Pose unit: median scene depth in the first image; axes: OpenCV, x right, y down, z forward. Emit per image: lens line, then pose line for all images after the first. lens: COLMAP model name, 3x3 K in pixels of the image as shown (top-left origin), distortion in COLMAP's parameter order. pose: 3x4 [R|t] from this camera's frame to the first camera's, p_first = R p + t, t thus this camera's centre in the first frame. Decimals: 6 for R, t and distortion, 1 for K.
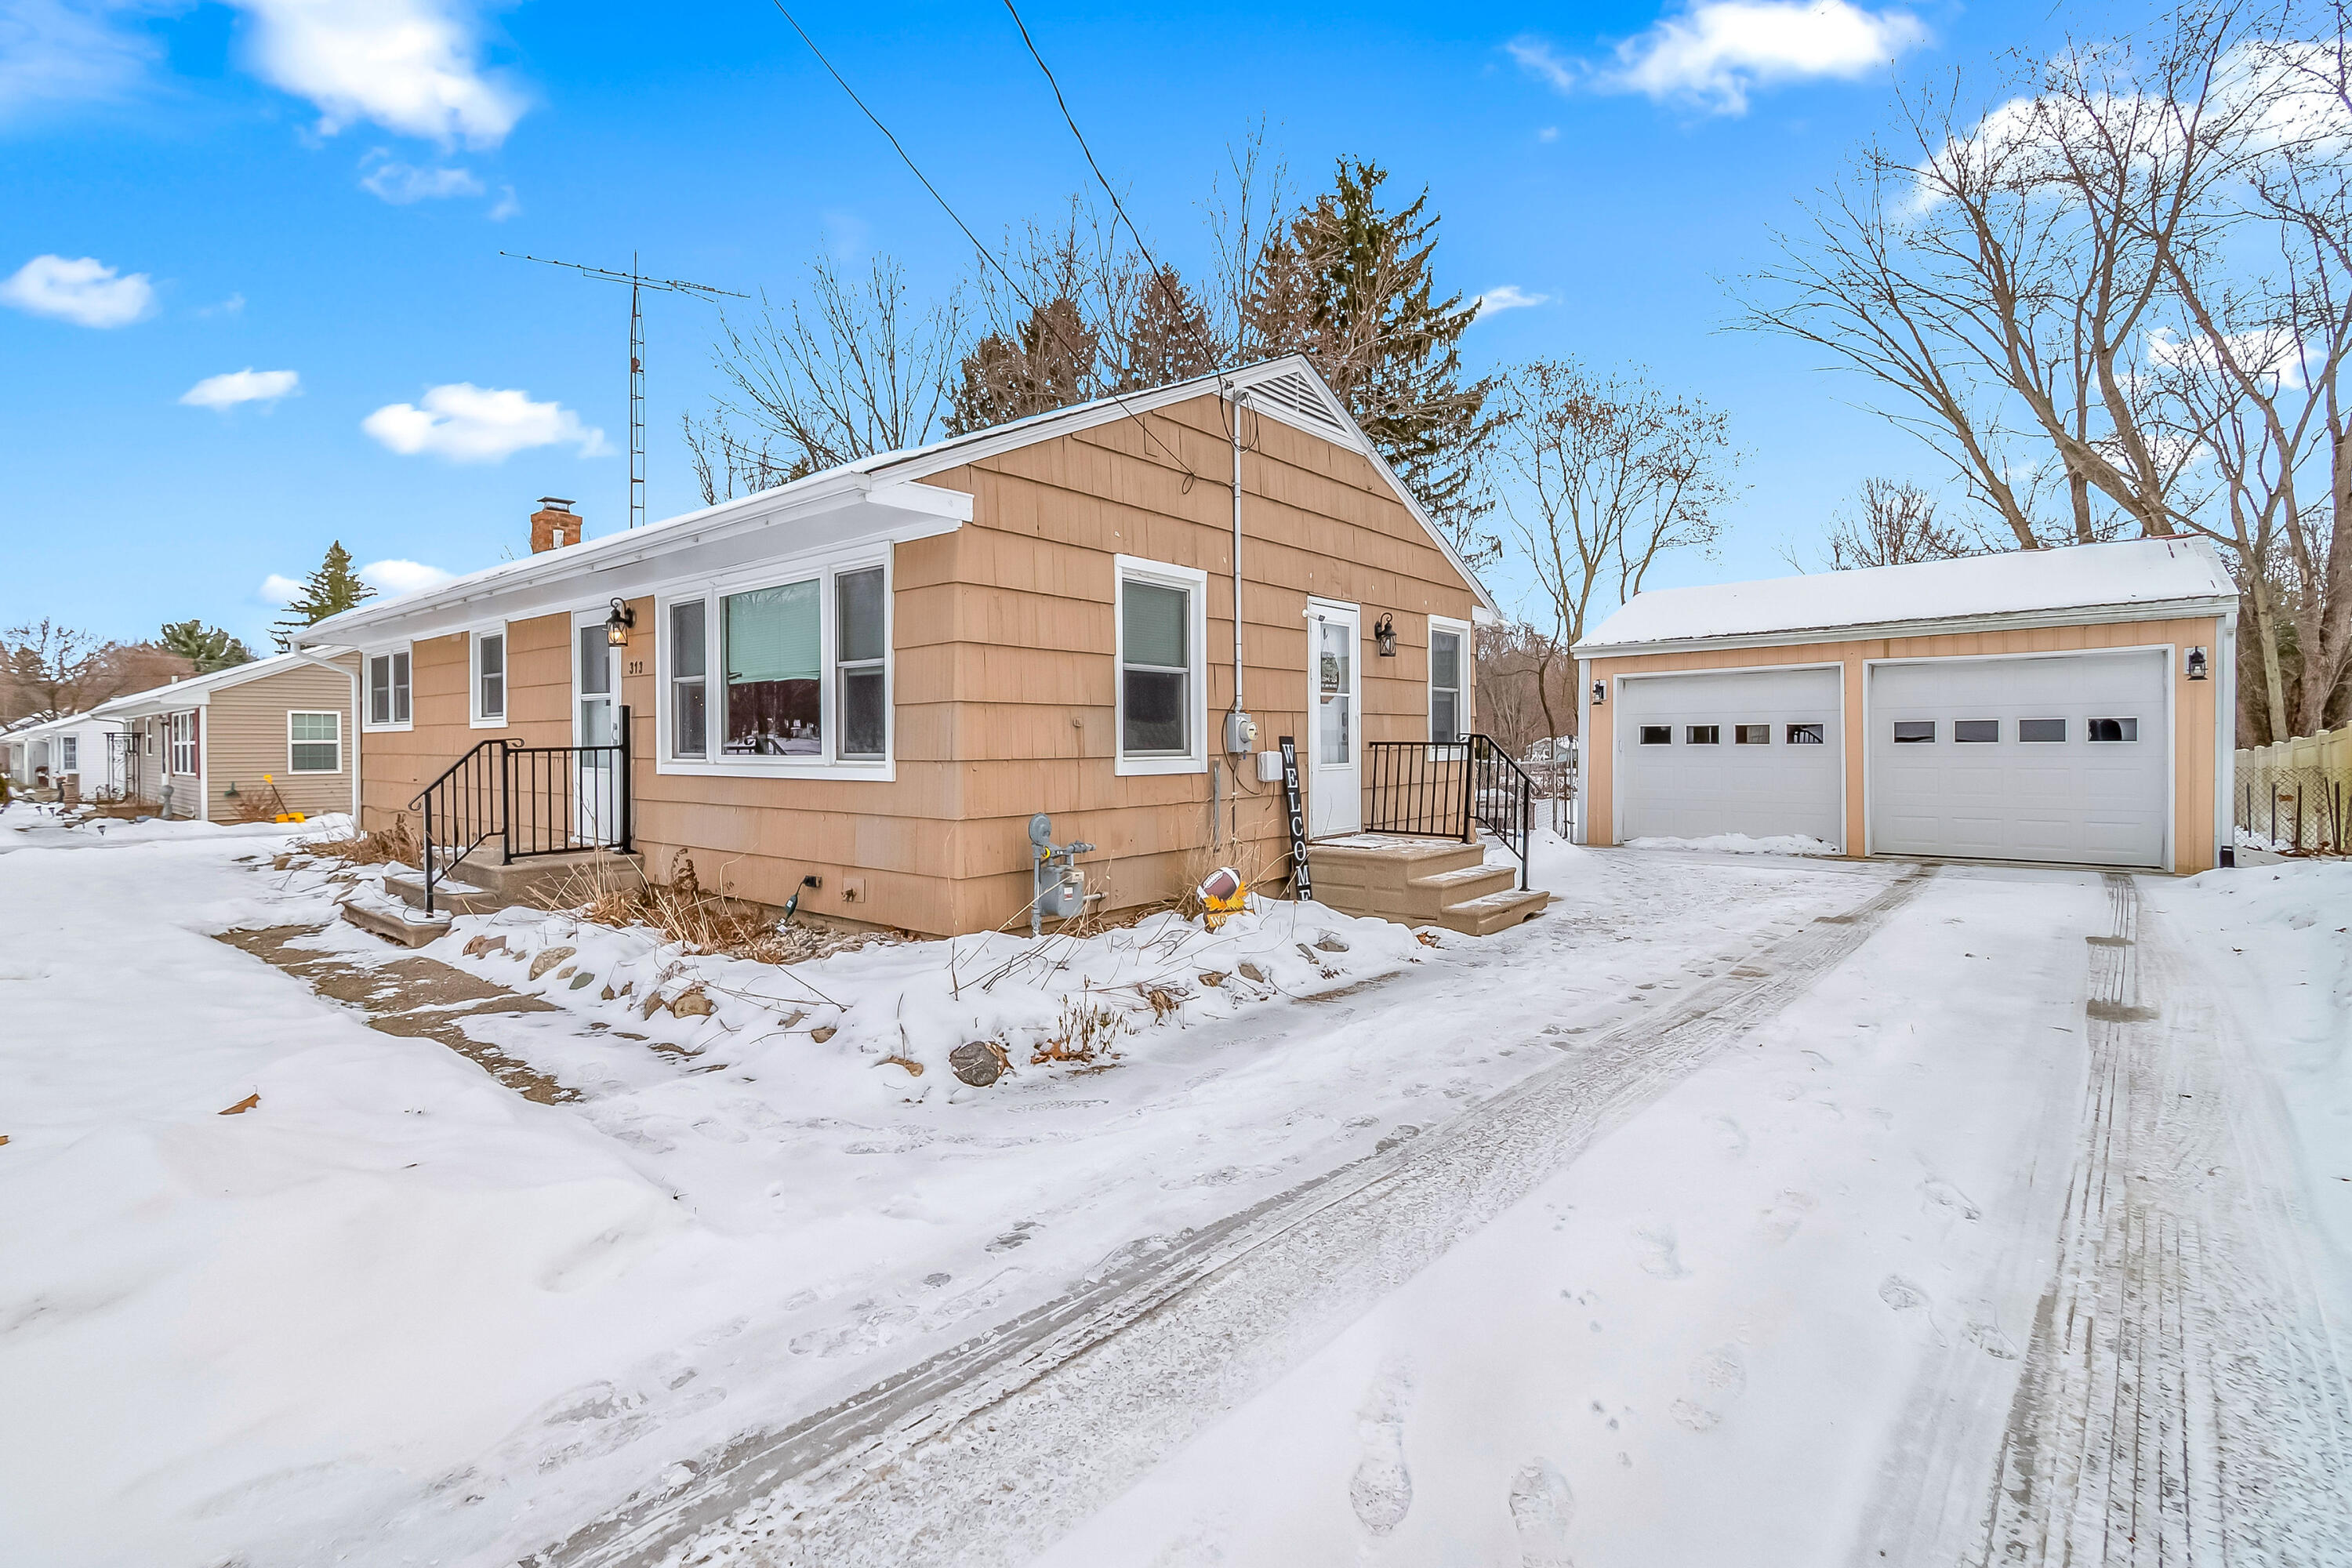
lens RADIAL K [[1042.1, 0, 1165.8], [0, 1042.1, 750.8], [0, 0, 1]] dist [0.005217, -0.005146]
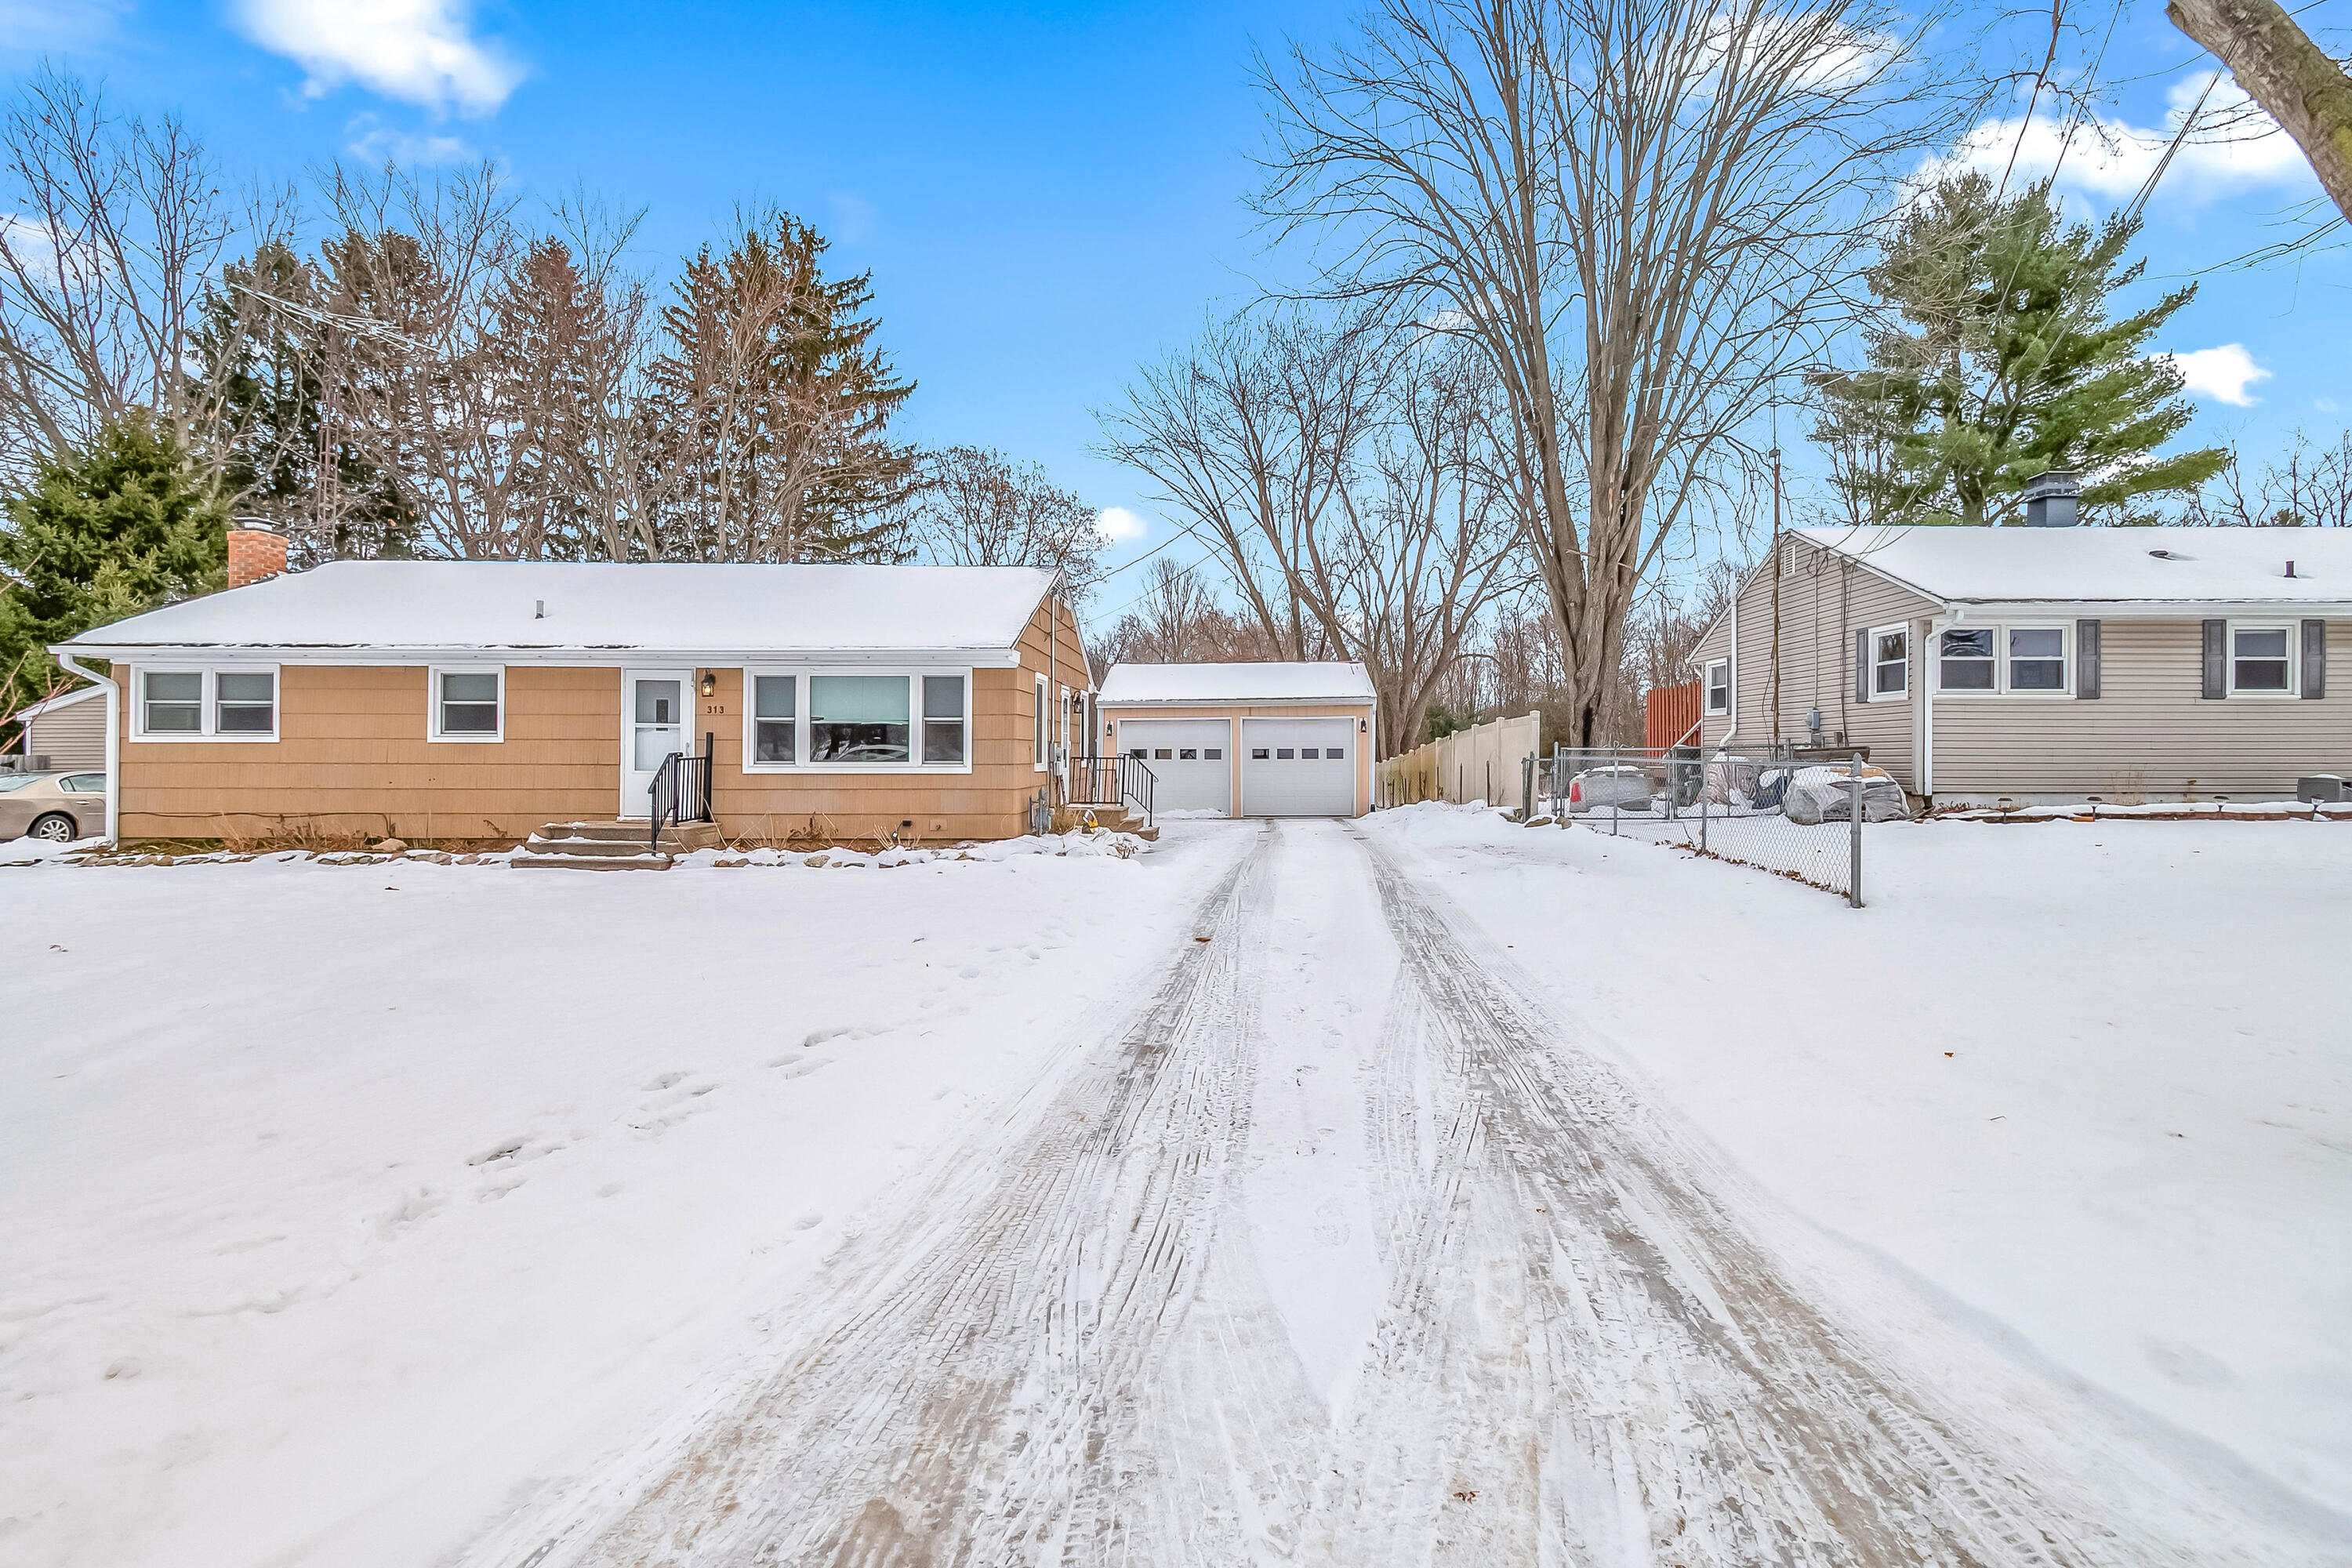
lens RADIAL K [[1077.5, 0, 1241.4], [0, 1077.5, 755.2], [0, 0, 1]] dist [0.005242, 0.003151]
pose [[0.768947, 0.008329, 0.639259, -0.517542], [-0.001381, 0.999934, -0.011368, 0.006195], [-0.639311, 0.007859, 0.768908, -0.458603]]
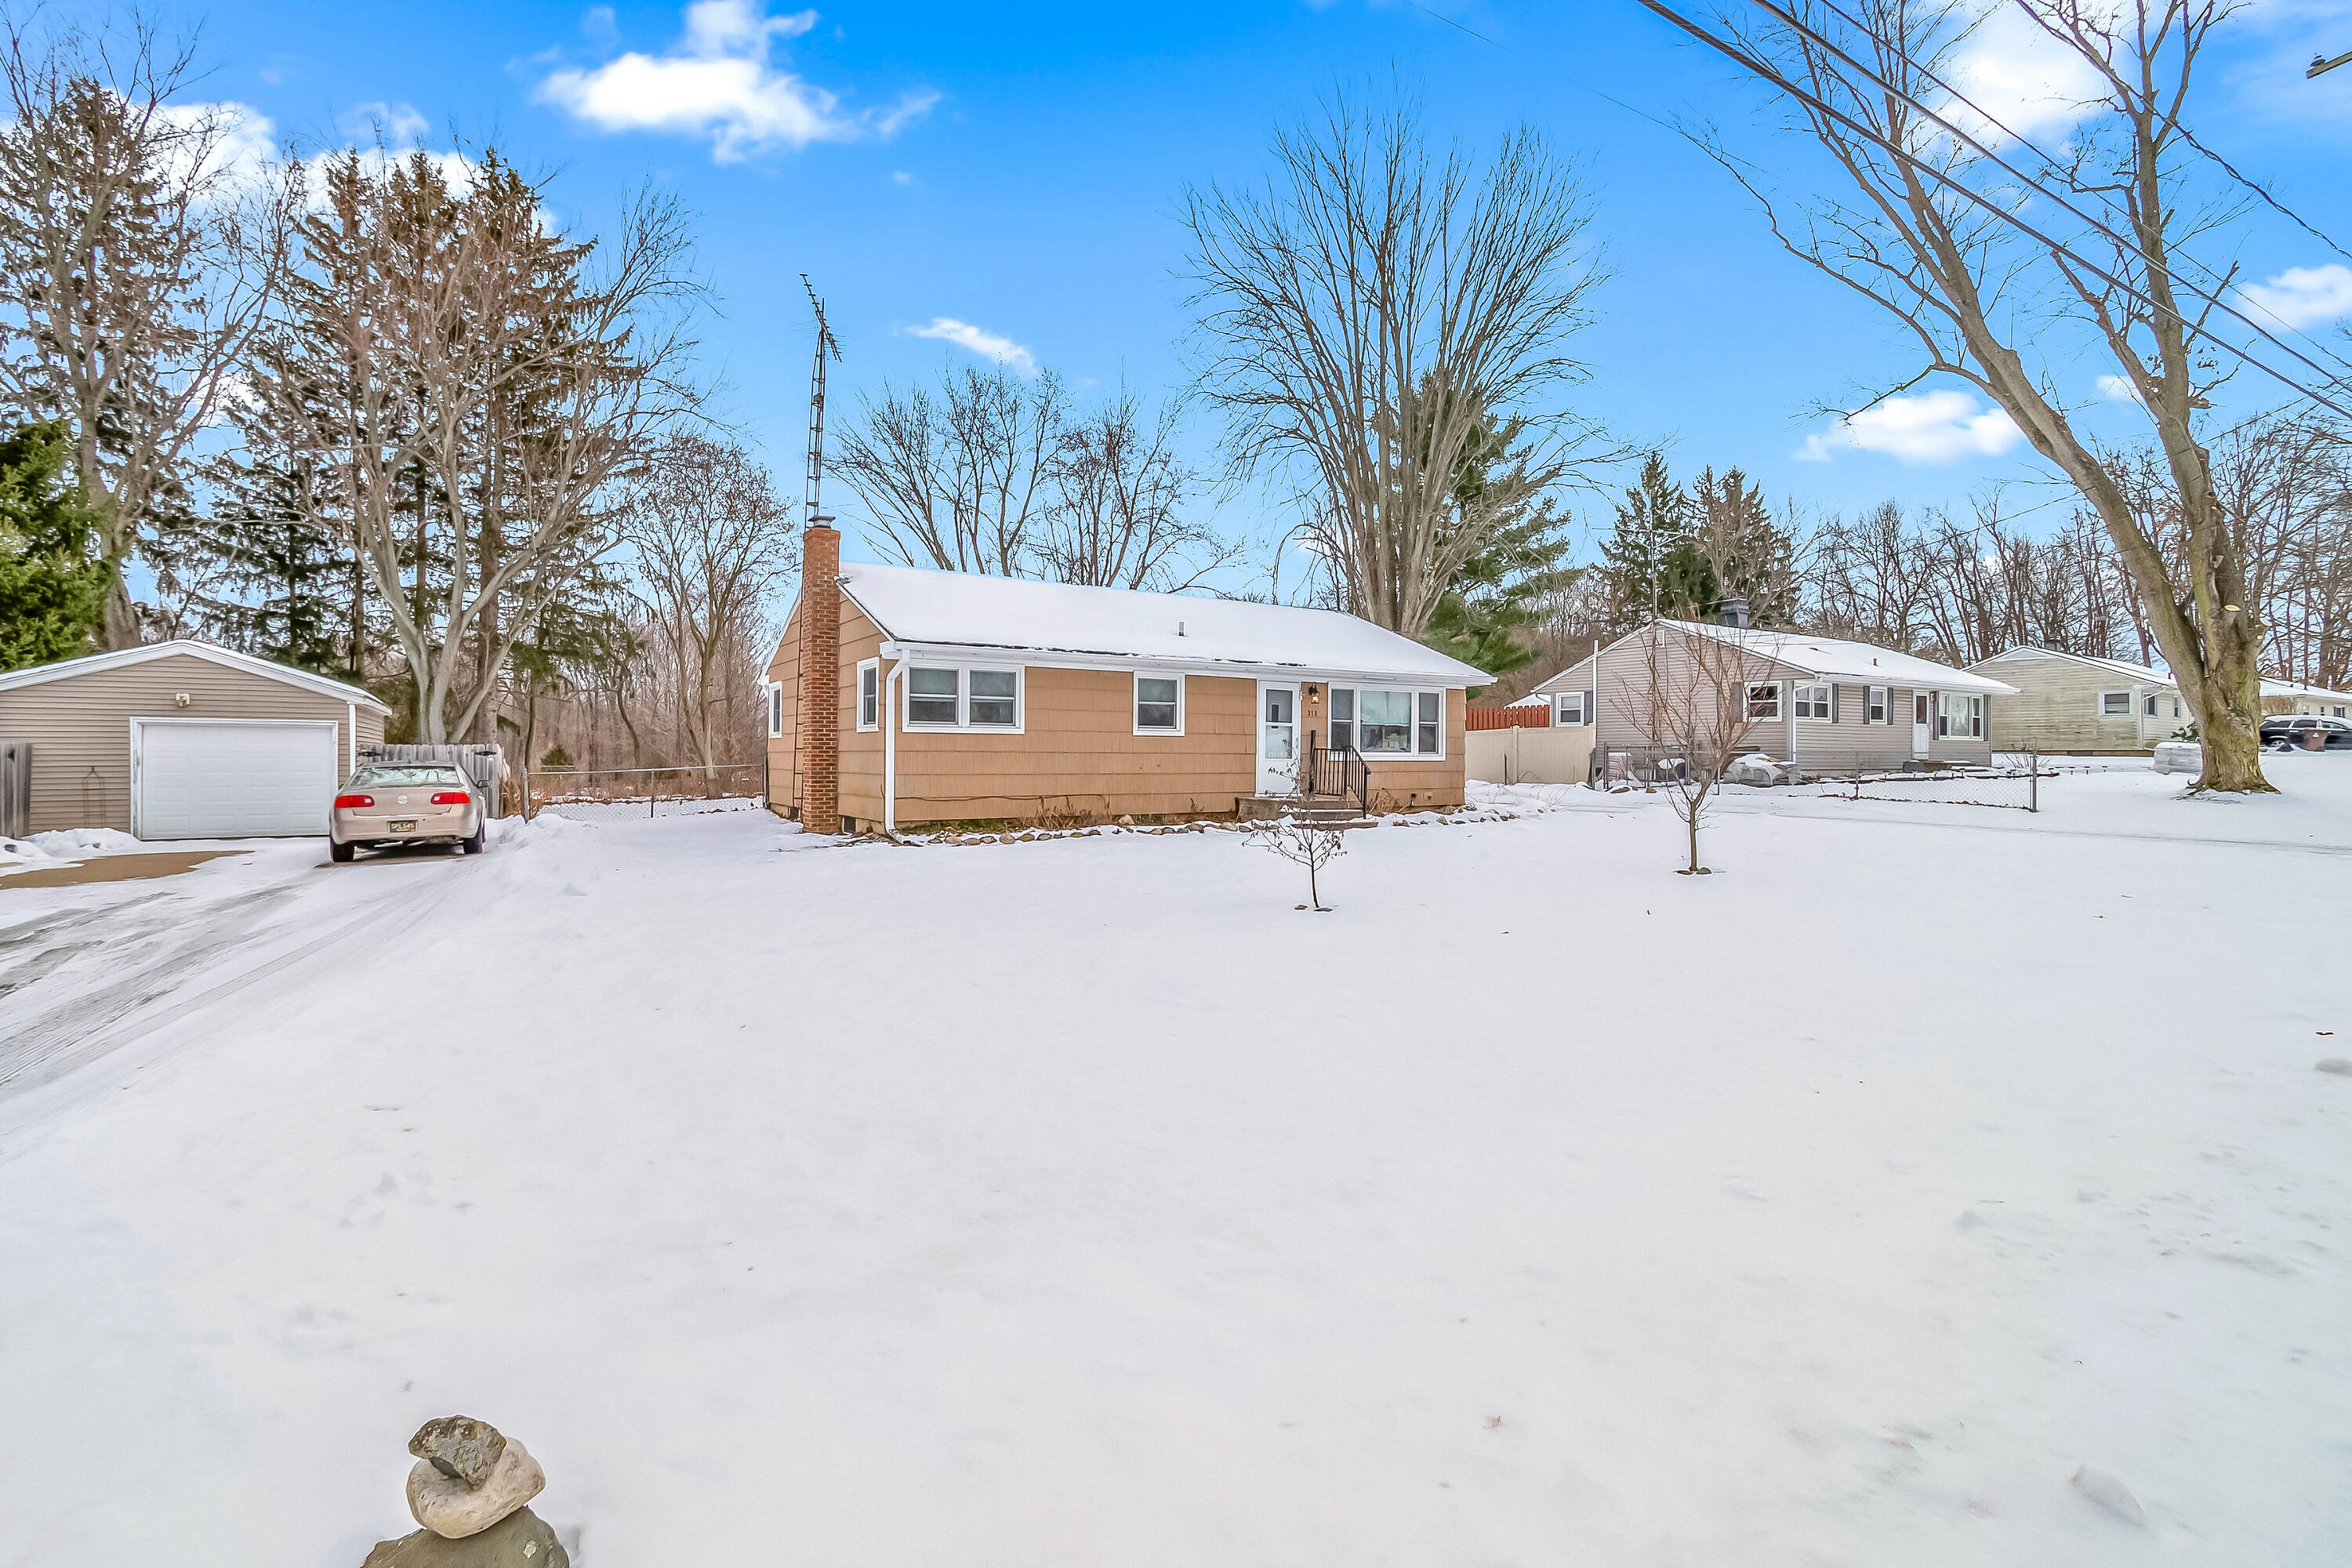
lens RADIAL K [[981.3, 0, 1126.8], [0, 981.3, 757.3], [0, 0, 1]] dist [0.004668, 0.000137]
pose [[0.352363, 0.004142, 0.935854, -1.412452], [0.001267, 0.999987, -0.004903, 0.013164], [-0.935863, 0.002914, 0.352353, 0.338809]]
